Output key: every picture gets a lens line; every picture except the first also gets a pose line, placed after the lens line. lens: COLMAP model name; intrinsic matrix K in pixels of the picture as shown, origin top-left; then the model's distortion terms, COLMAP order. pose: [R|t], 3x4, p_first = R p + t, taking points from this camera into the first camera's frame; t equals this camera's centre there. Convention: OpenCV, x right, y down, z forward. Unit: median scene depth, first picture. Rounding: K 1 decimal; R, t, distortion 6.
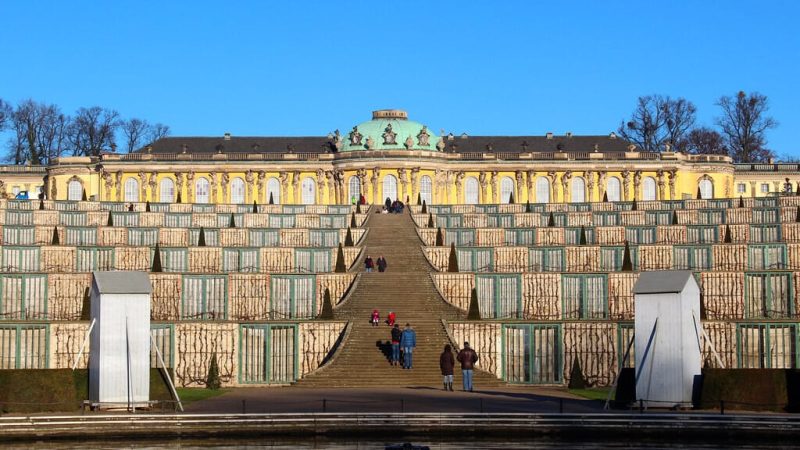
lens RADIAL K [[650.4, 0, 400.0], [0, 650.4, 225.0], [0, 0, 1]] dist [0.011412, 0.003940]
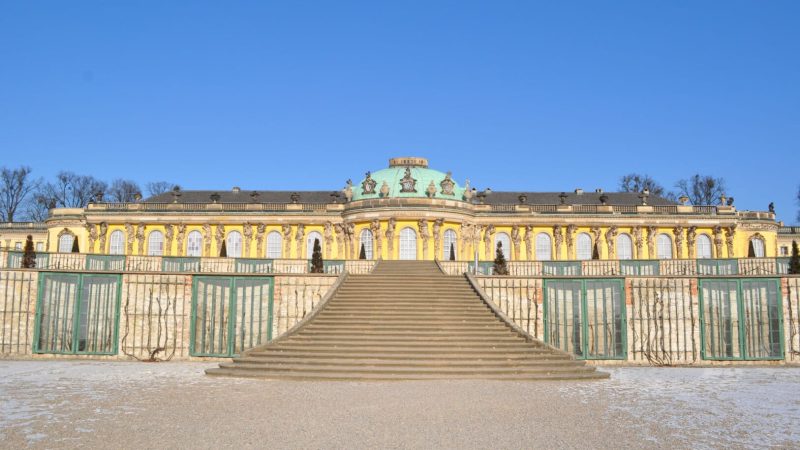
lens RADIAL K [[664.6, 0, 400.0], [0, 664.6, 225.0], [0, 0, 1]] dist [-0.075456, -0.002470]
pose [[0.999591, 0.007973, -0.027473, -0.002060], [-0.010439, 0.995812, -0.090831, -0.002252], [0.026634, 0.091080, 0.995487, 0.118901]]
